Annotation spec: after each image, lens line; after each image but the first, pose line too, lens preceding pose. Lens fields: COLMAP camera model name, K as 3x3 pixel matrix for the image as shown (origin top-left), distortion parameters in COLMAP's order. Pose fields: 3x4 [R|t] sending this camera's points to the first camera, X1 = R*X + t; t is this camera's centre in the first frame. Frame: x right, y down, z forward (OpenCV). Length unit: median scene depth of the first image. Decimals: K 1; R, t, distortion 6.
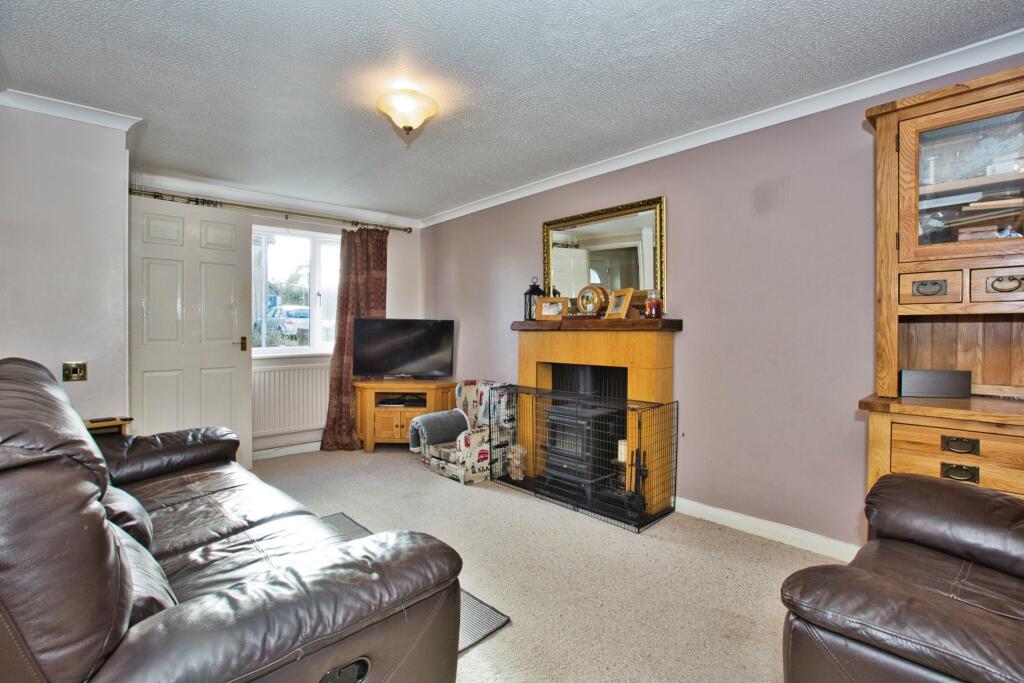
lens RADIAL K [[489.5, 0, 521.2], [0, 489.5, 332.7], [0, 0, 1]] dist [0.000516, 0.000619]
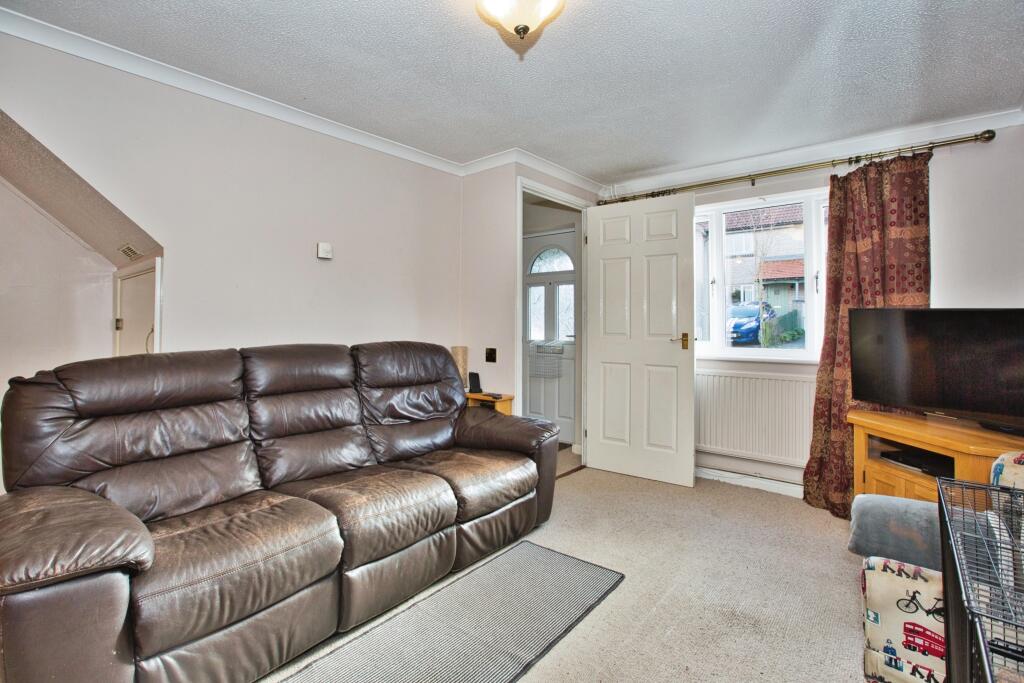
lens RADIAL K [[493.5, 0, 513.9], [0, 493.5, 307.9], [0, 0, 1]] dist [-0.000694, 0.000114]
pose [[0.146975, -0.023962, -0.988850, 0.229451], [-0.015372, 0.999530, -0.026506, -0.007804], [0.989021, 0.019096, 0.146538, 0.481006]]
